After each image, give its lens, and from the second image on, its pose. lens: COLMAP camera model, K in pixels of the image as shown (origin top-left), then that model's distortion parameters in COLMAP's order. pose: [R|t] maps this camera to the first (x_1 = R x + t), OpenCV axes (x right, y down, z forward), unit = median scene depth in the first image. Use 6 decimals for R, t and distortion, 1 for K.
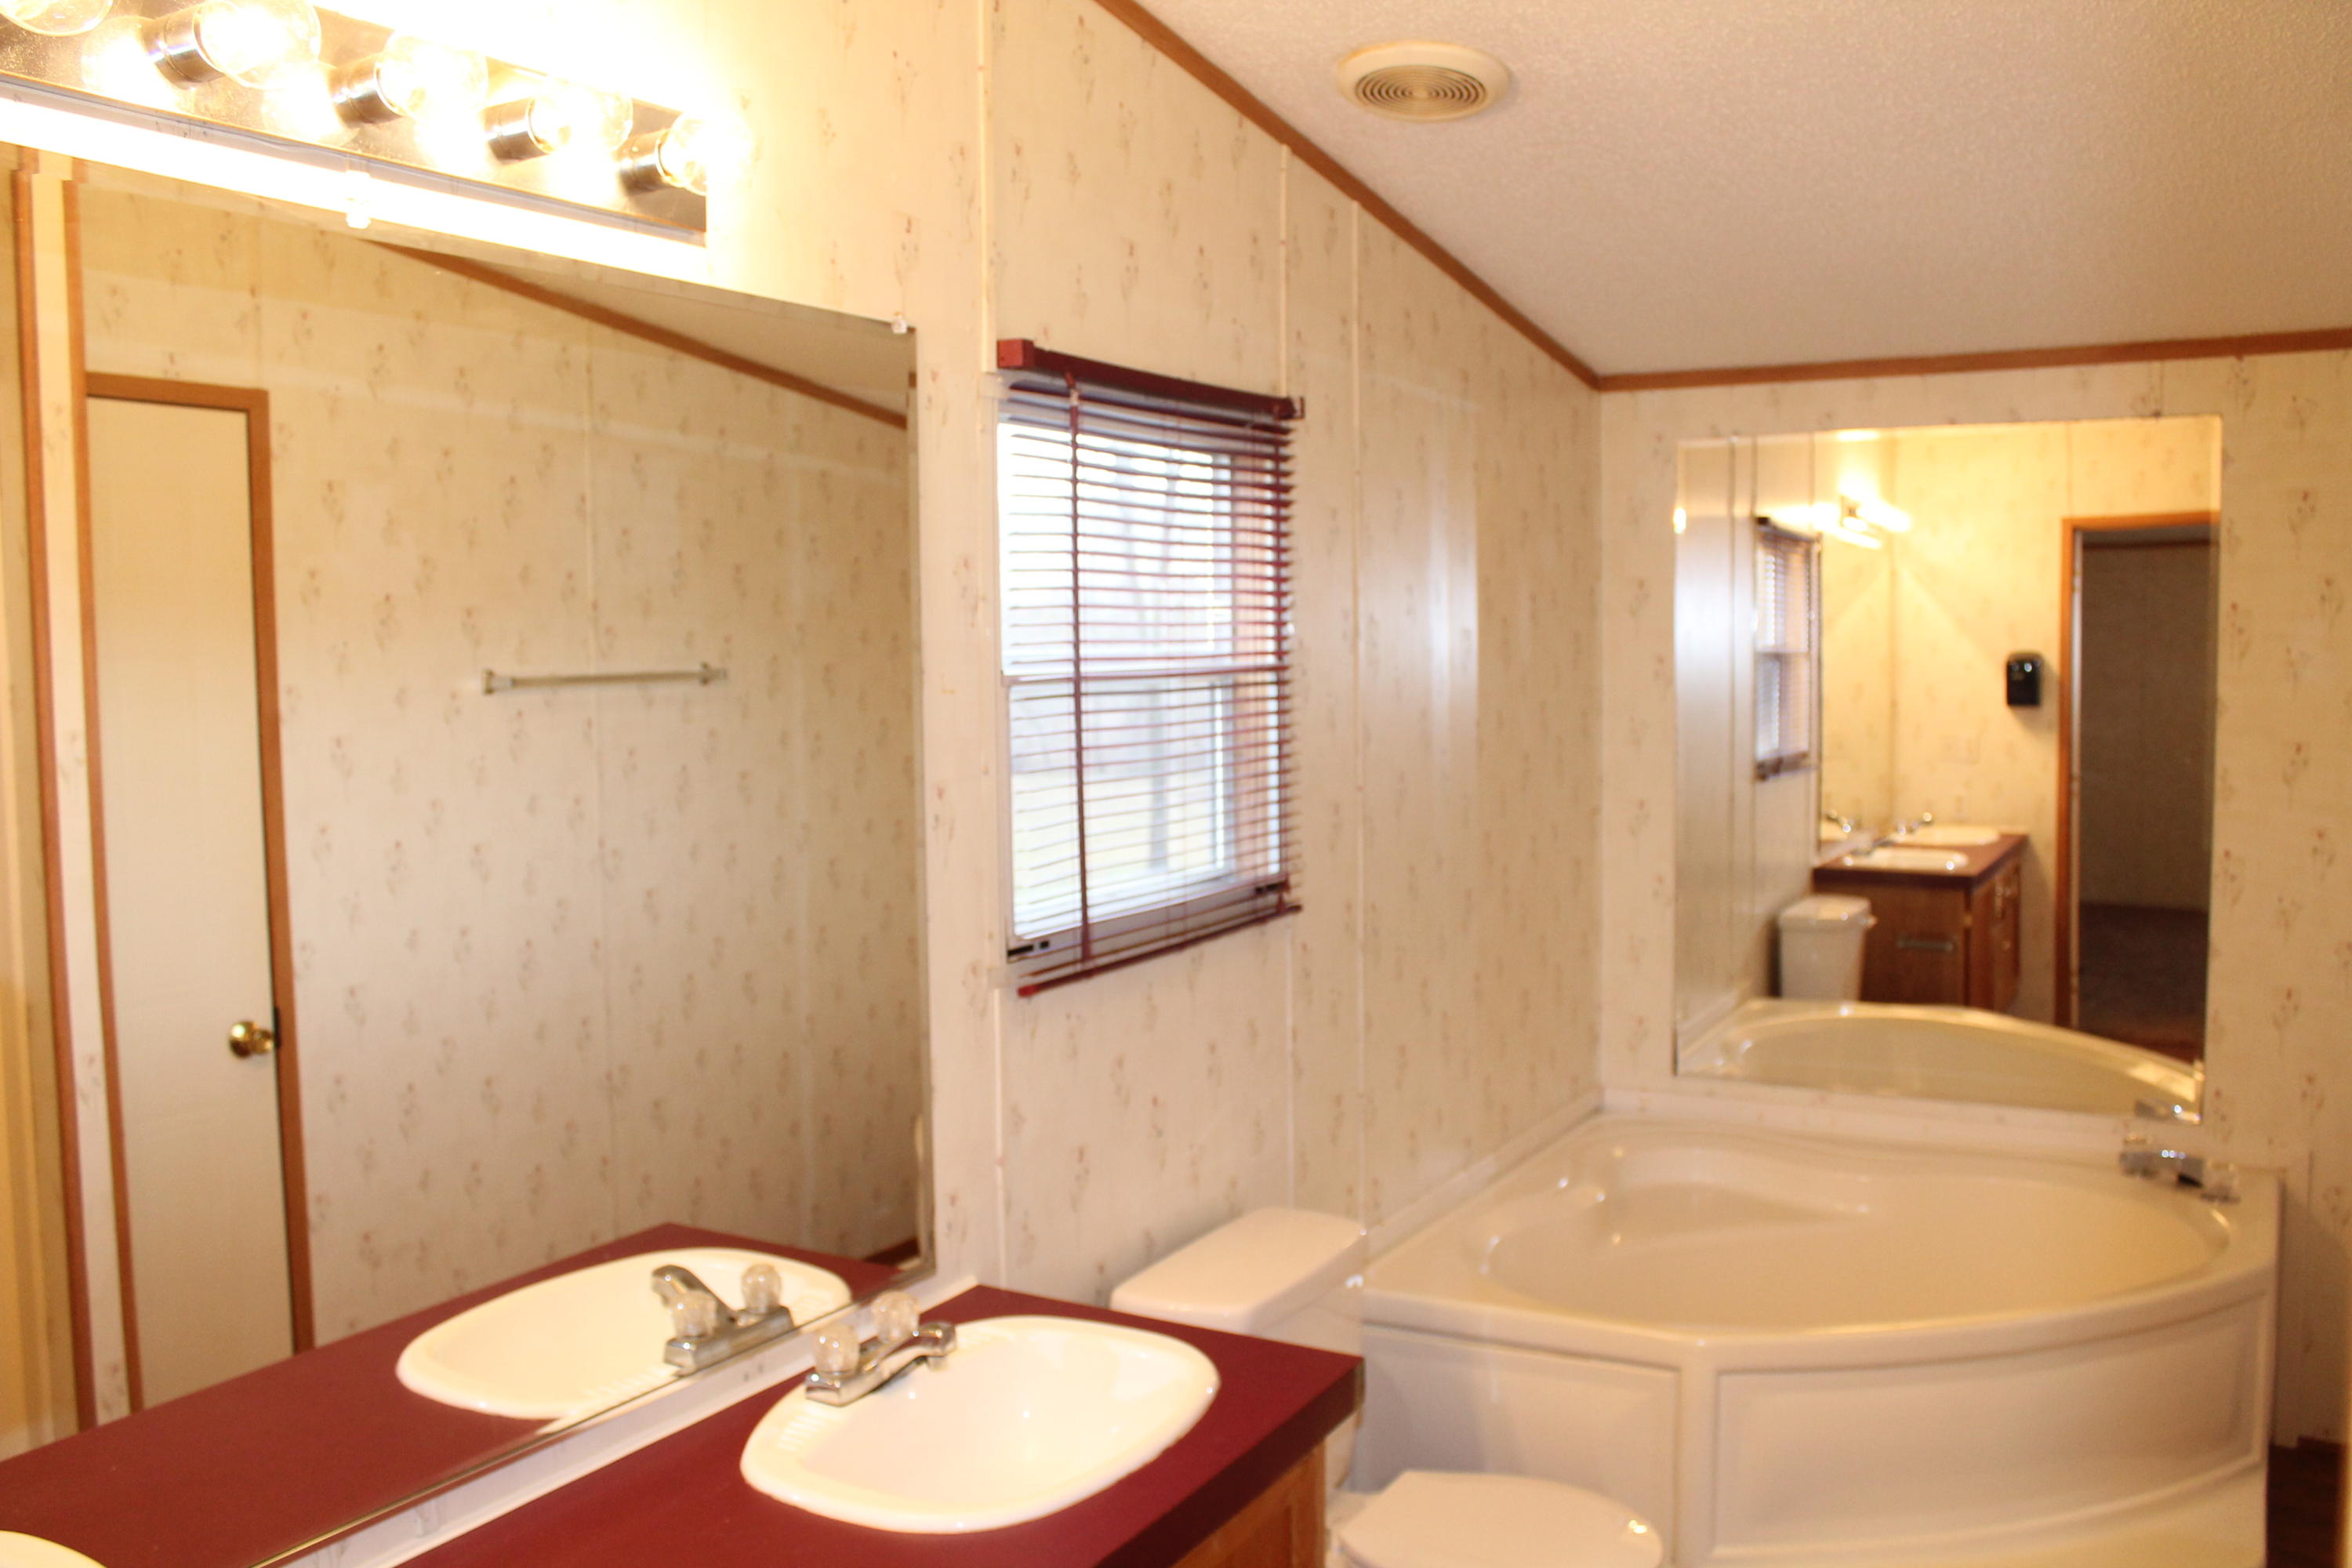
lens RADIAL K [[1952.8, 0, 1176.0], [0, 1952.8, 784.0], [0, 0, 1]] dist [-0.000028, 0.004481]
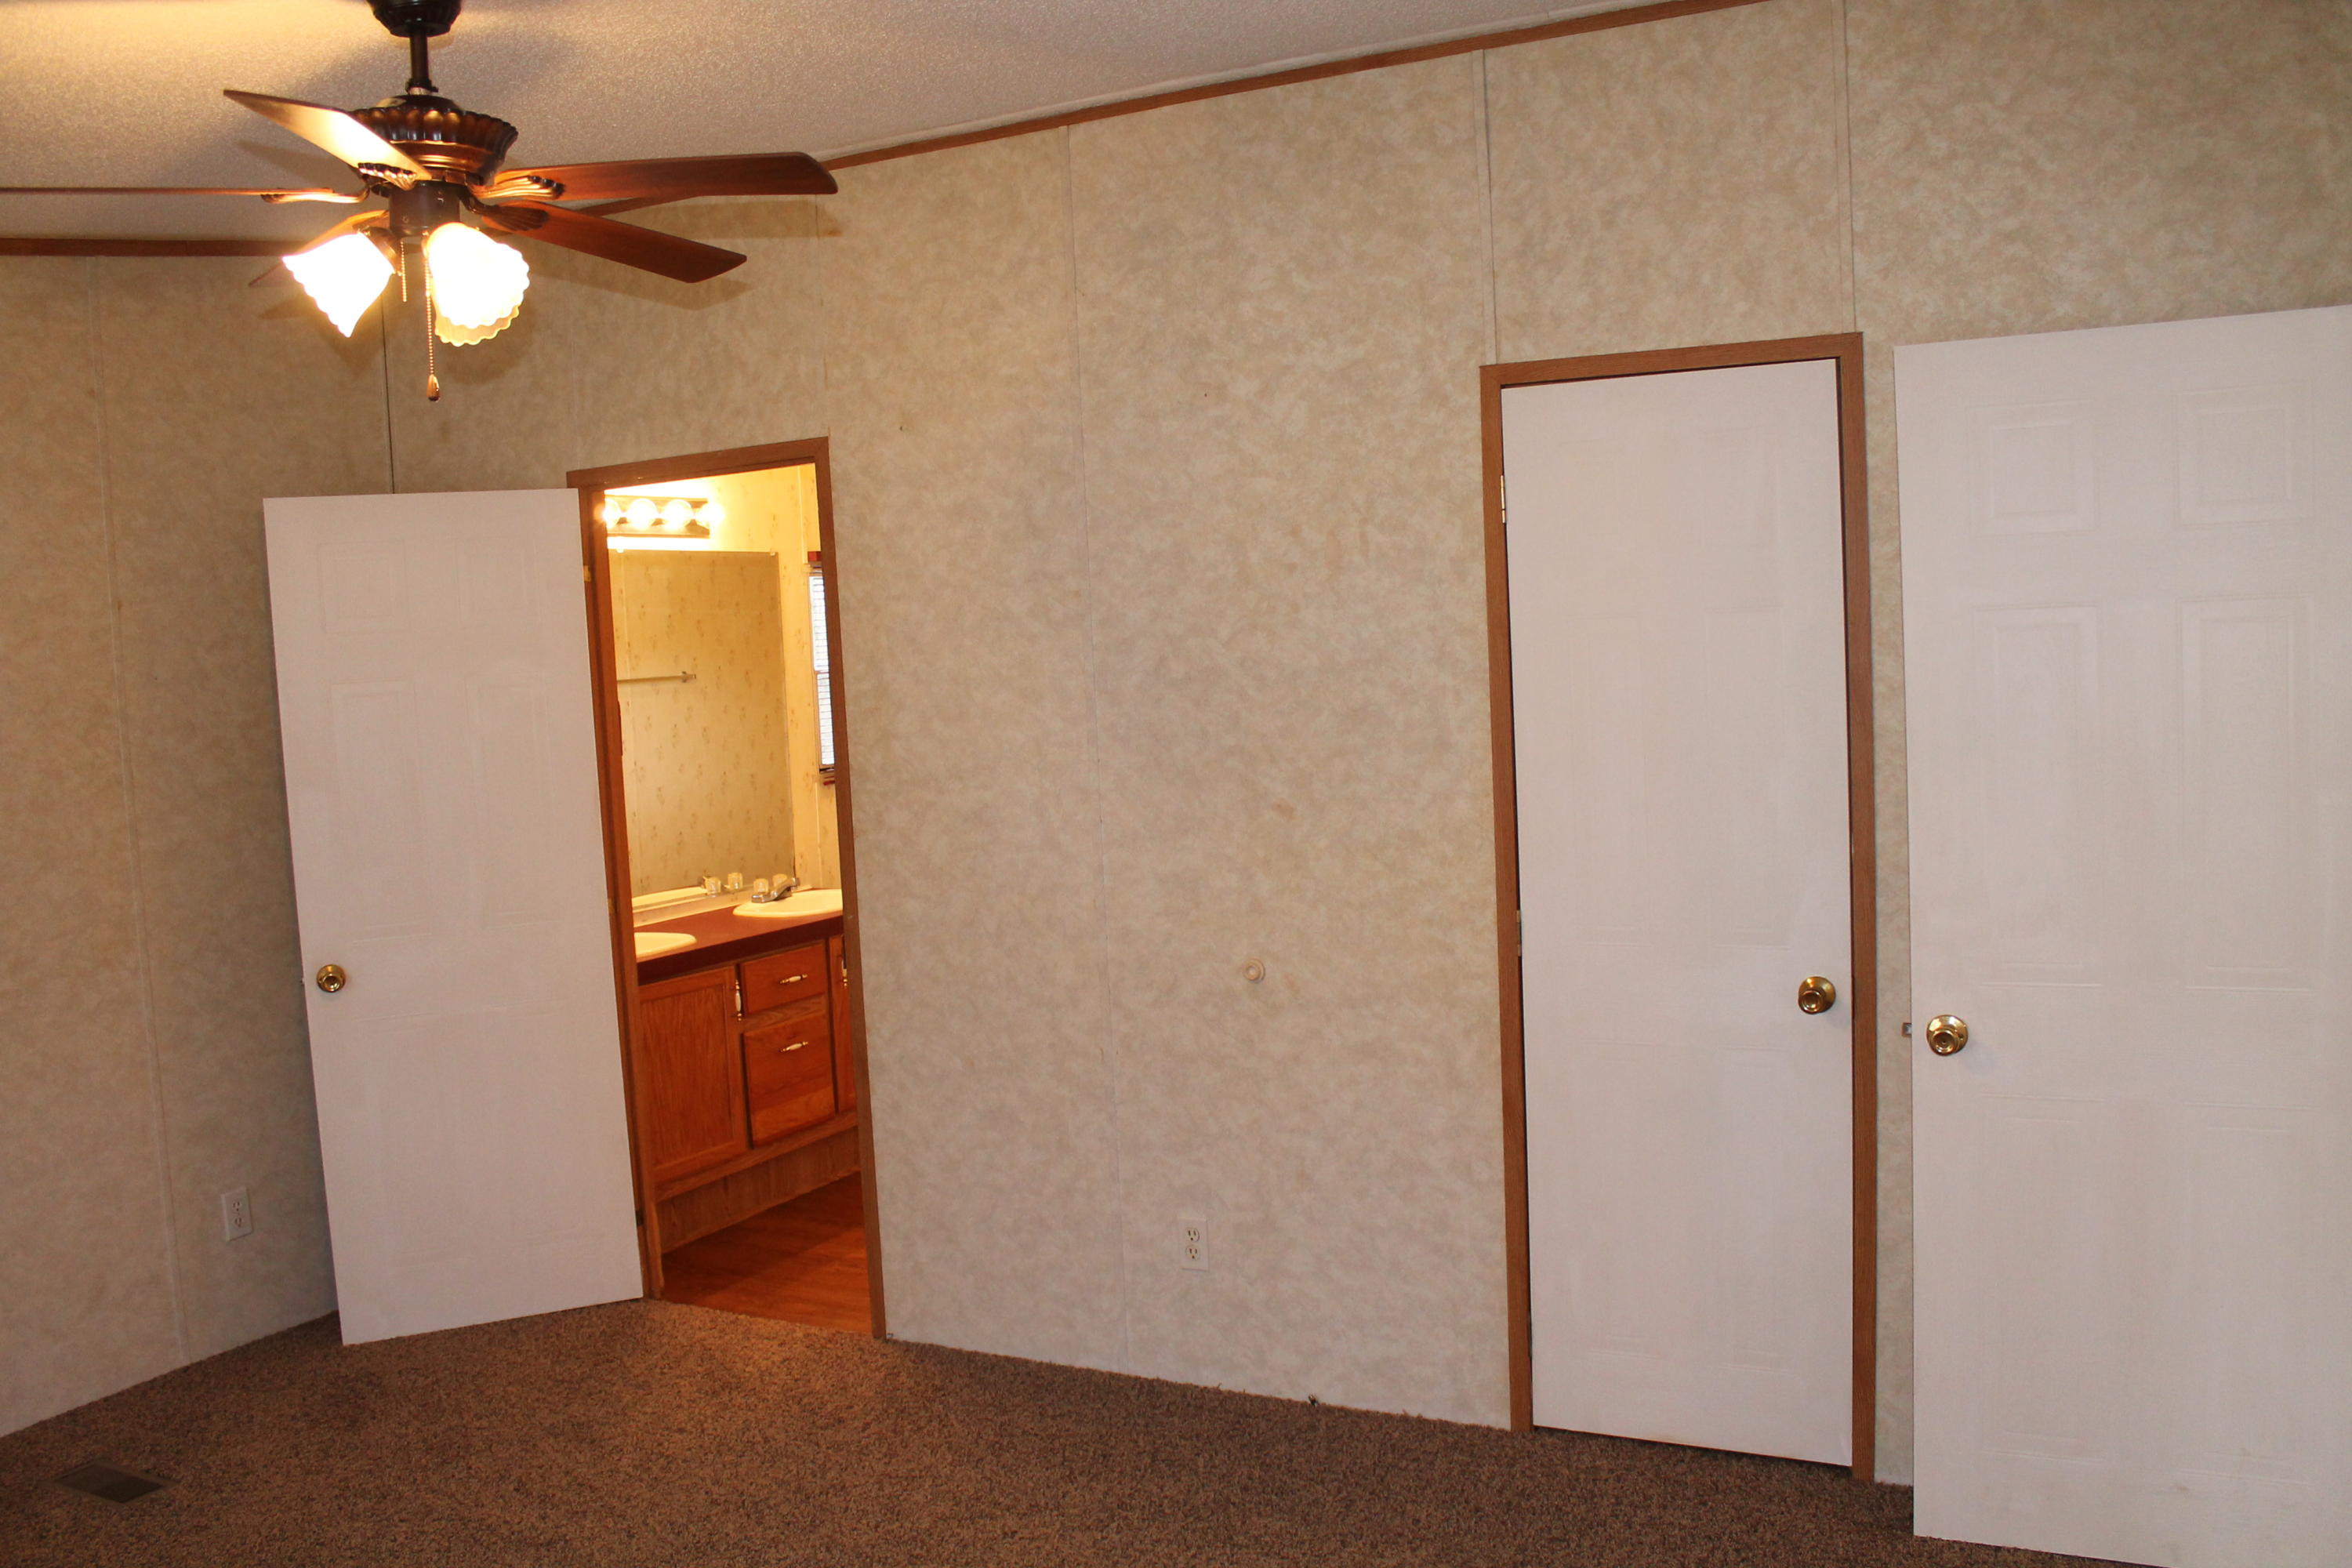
lens RADIAL K [[1952.8, 0, 1176.0], [0, 1952.8, 784.0], [0, 0, 1]] dist [-0.000028, 0.004481]
pose [[0.998444, -0.035160, 0.043275, 0.291886], [0.035097, 0.999381, 0.002212, 0.114995], [-0.043326, -0.000689, 0.999061, -1.757204]]
